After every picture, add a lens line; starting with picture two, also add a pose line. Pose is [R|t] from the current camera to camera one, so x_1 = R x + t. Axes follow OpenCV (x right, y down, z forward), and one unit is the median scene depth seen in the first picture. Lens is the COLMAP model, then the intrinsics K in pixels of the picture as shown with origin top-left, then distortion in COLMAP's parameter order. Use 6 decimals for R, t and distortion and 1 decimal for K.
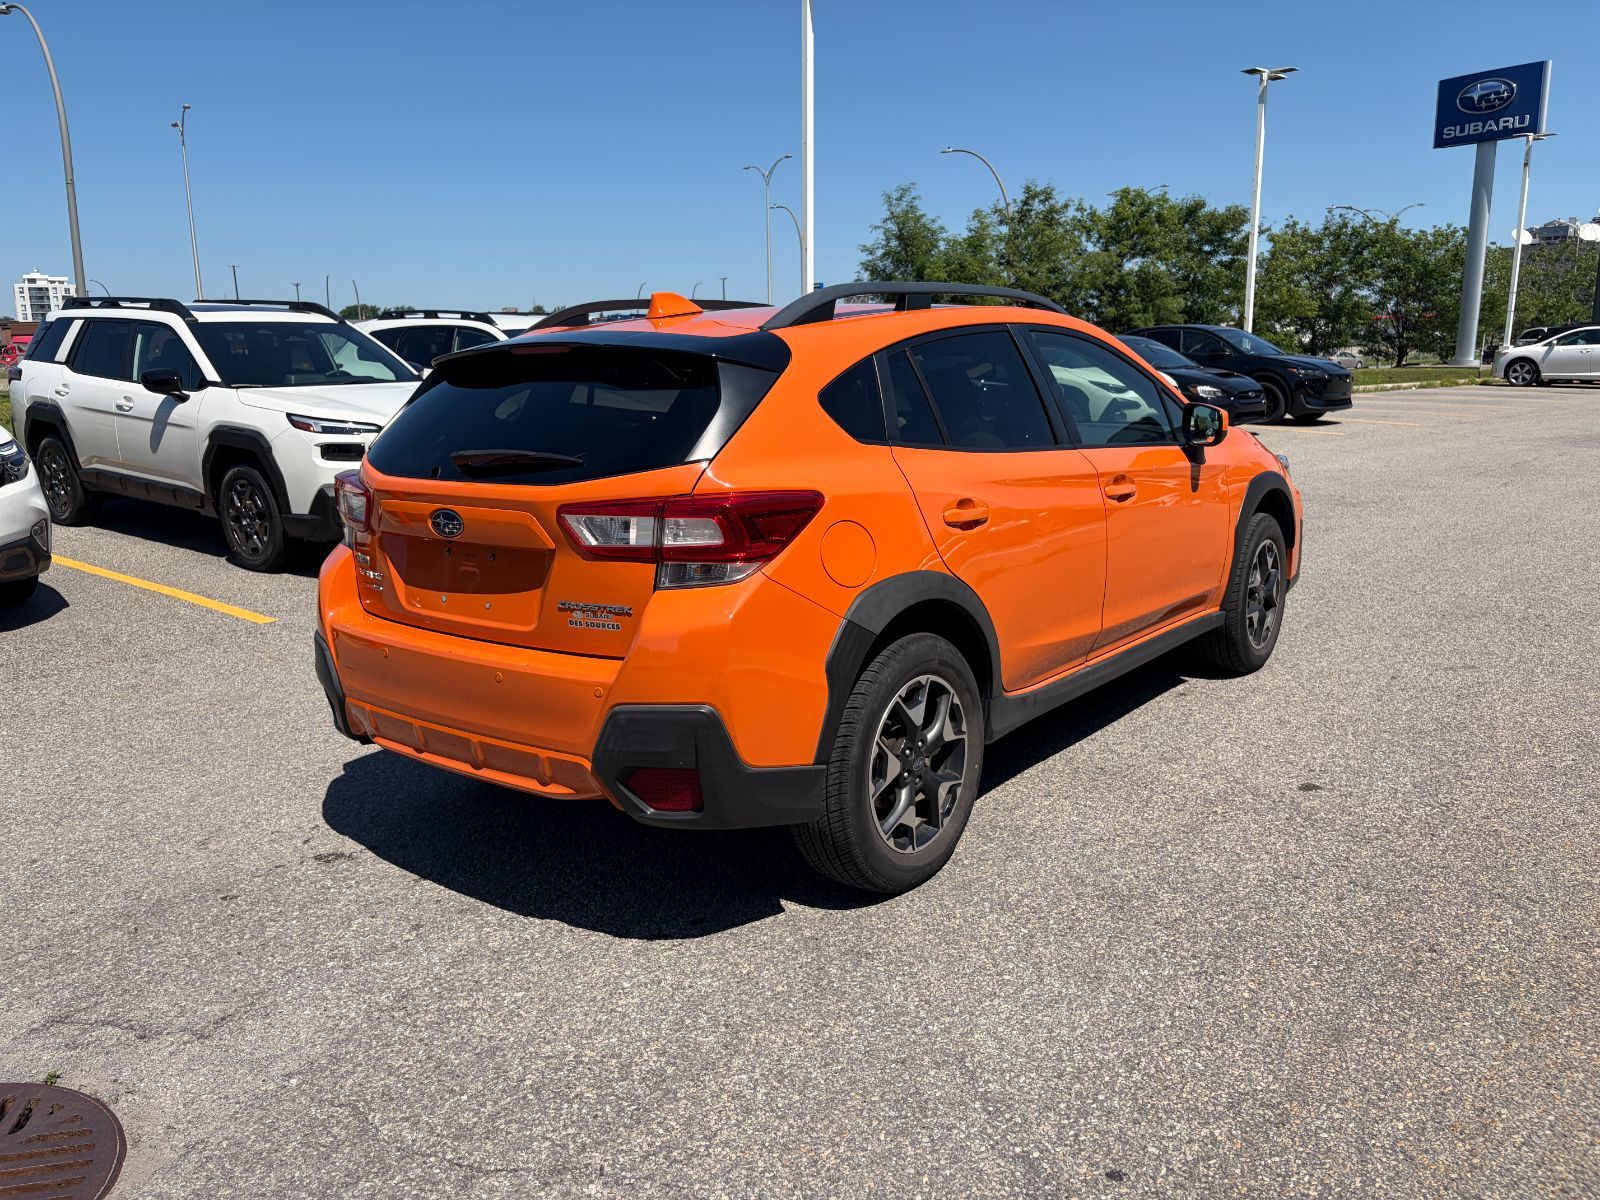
lens RADIAL K [[1212.2, 0, 813.9], [0, 1212.2, 589.7], [0, 0, 1]] dist [0.033932, -0.036997]
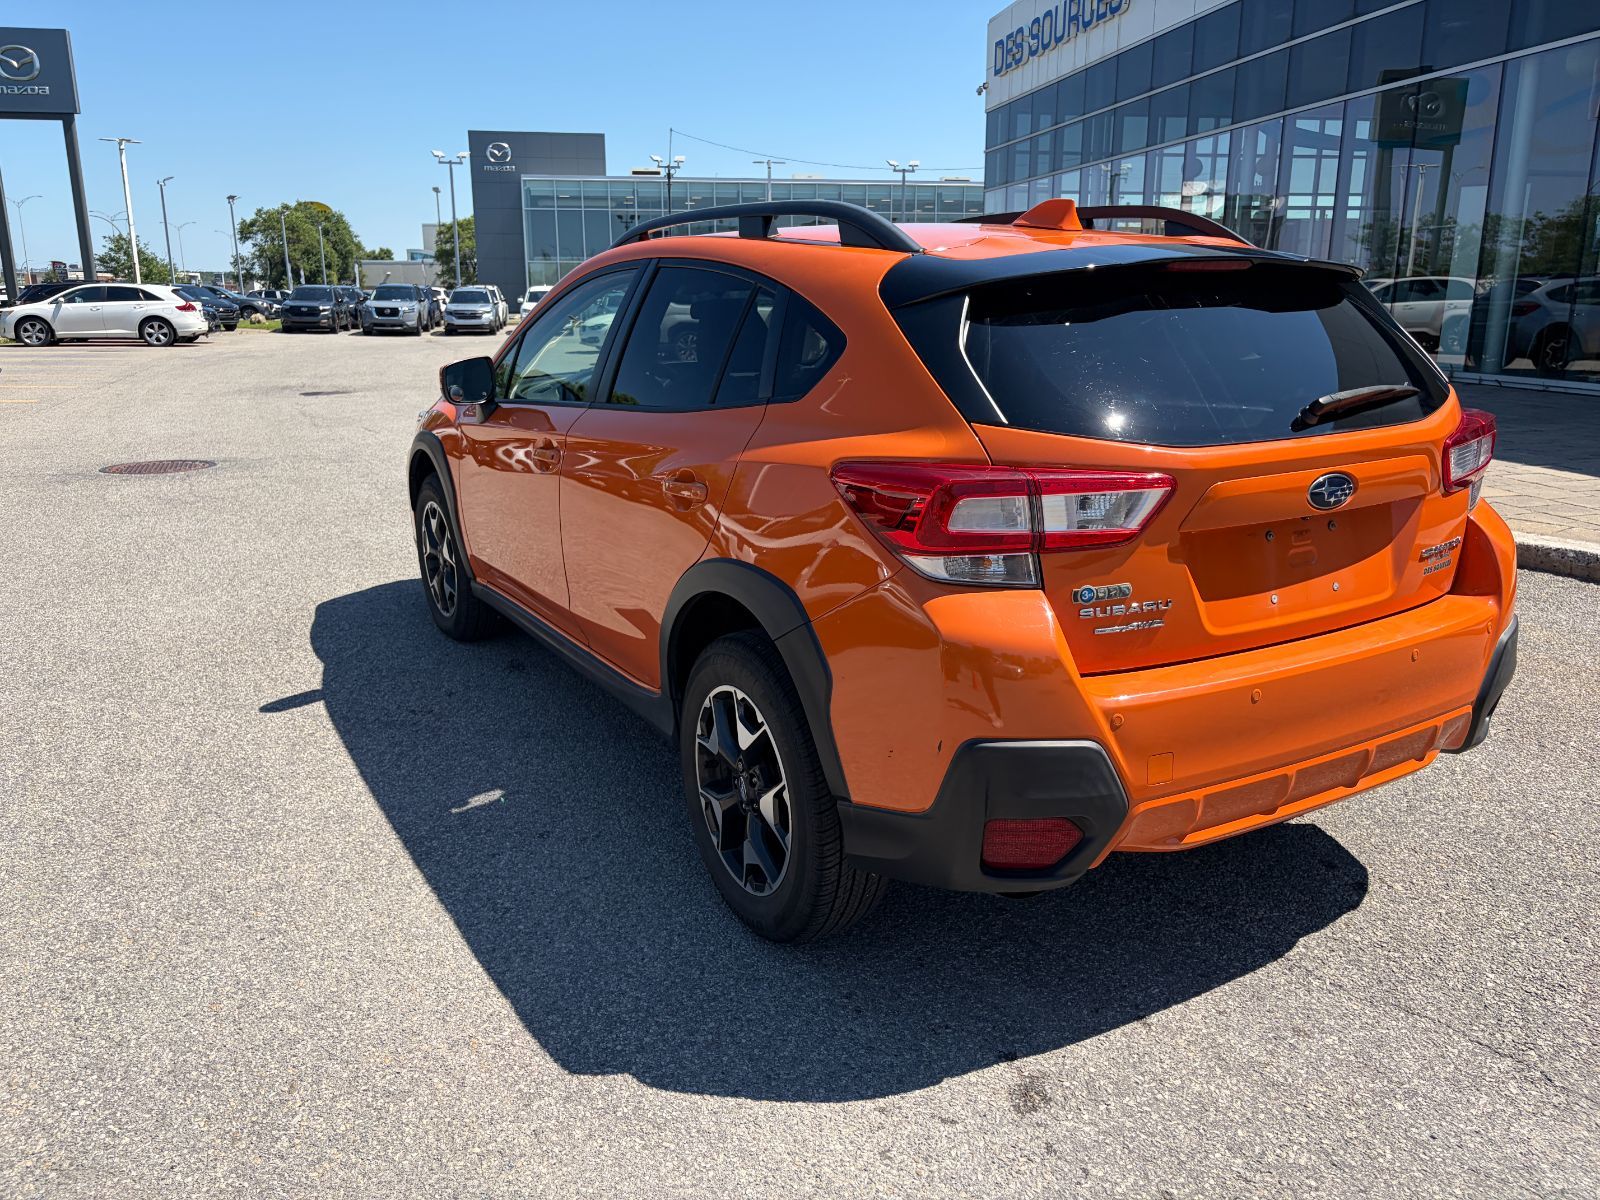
lens RADIAL K [[1212.2, 0, 789.1], [0, 1212.2, 604.1], [0, 0, 1]] dist [0.033932, -0.036997]
pose [[0.374897, -0.217794, 0.901121, -0.092803], [0.180568, 0.970551, 0.159452, -0.013826], [-0.909312, 0.102936, 0.403183, 0.082711]]
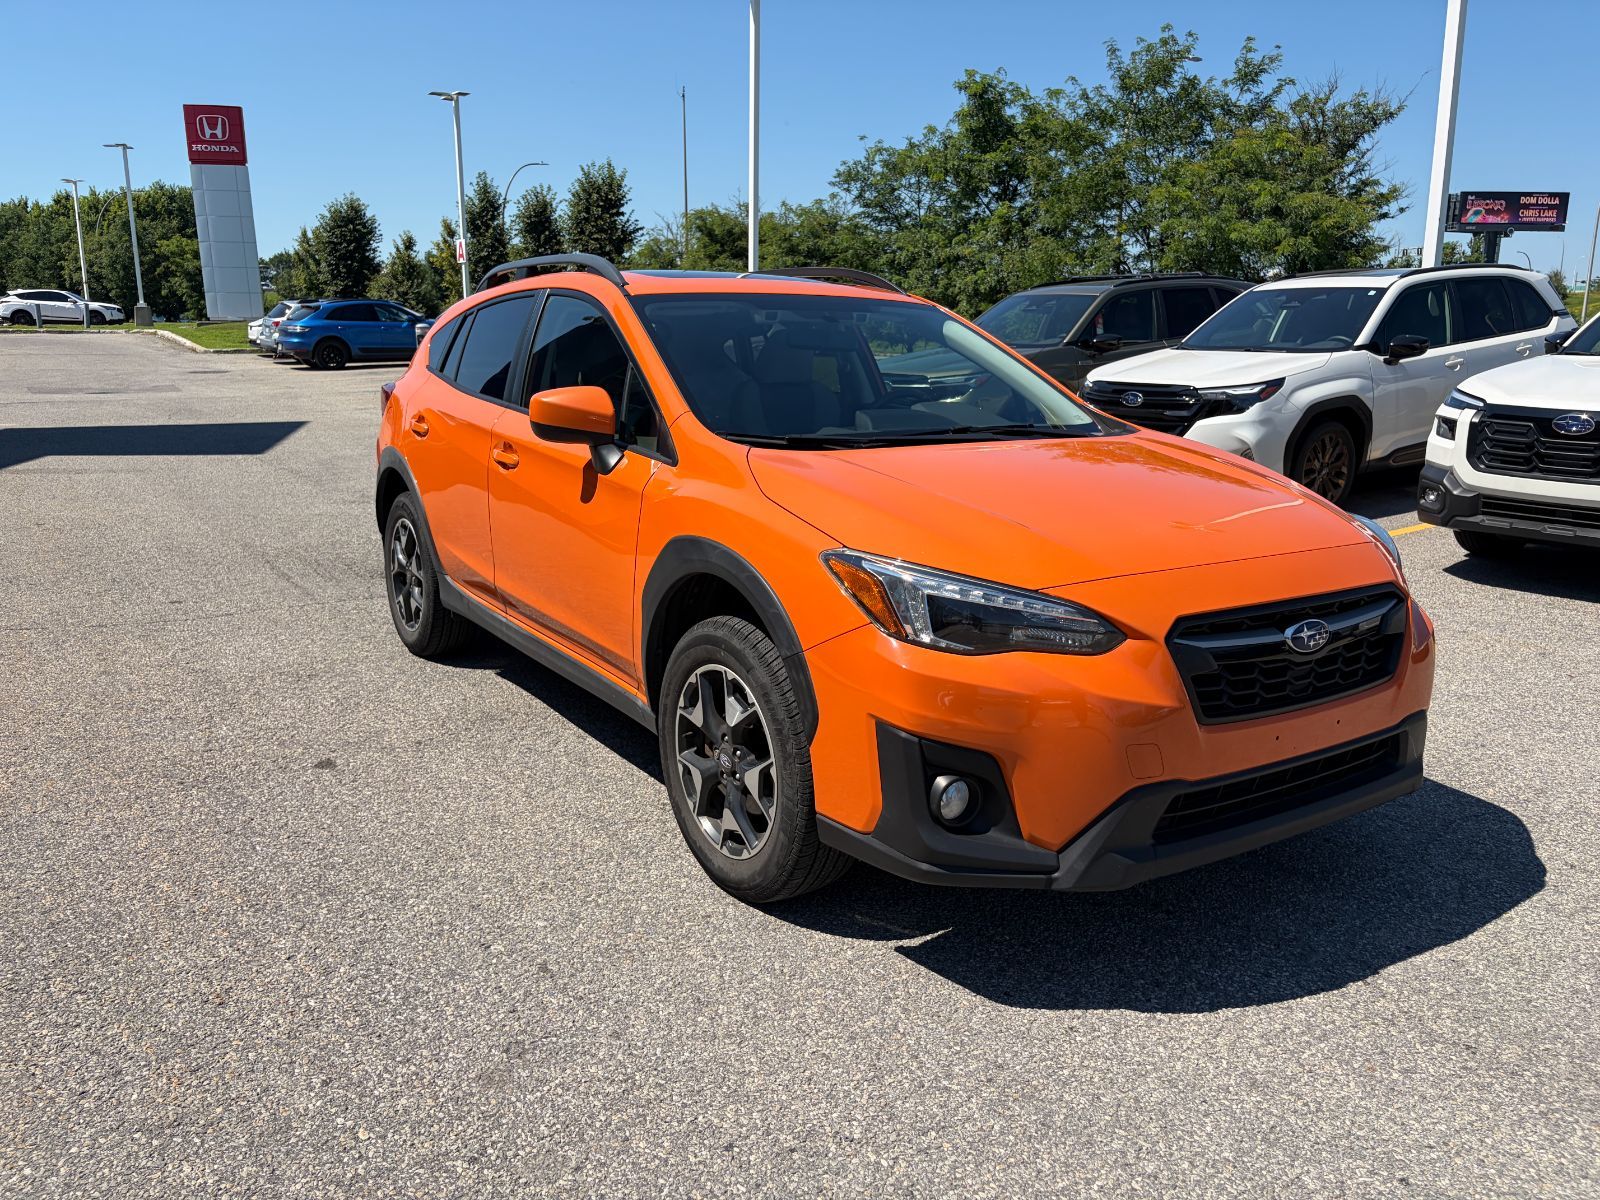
lens RADIAL K [[1212.2, 0, 800.2], [0, 1212.2, 613.3], [0, 0, 1]] dist [0.033932, -0.036997]
pose [[-0.308533, 0.232426, -0.922380, 0.122551], [-0.184912, 0.936534, 0.297845, -0.032974], [0.933067, 0.262454, -0.245974, 0.164219]]
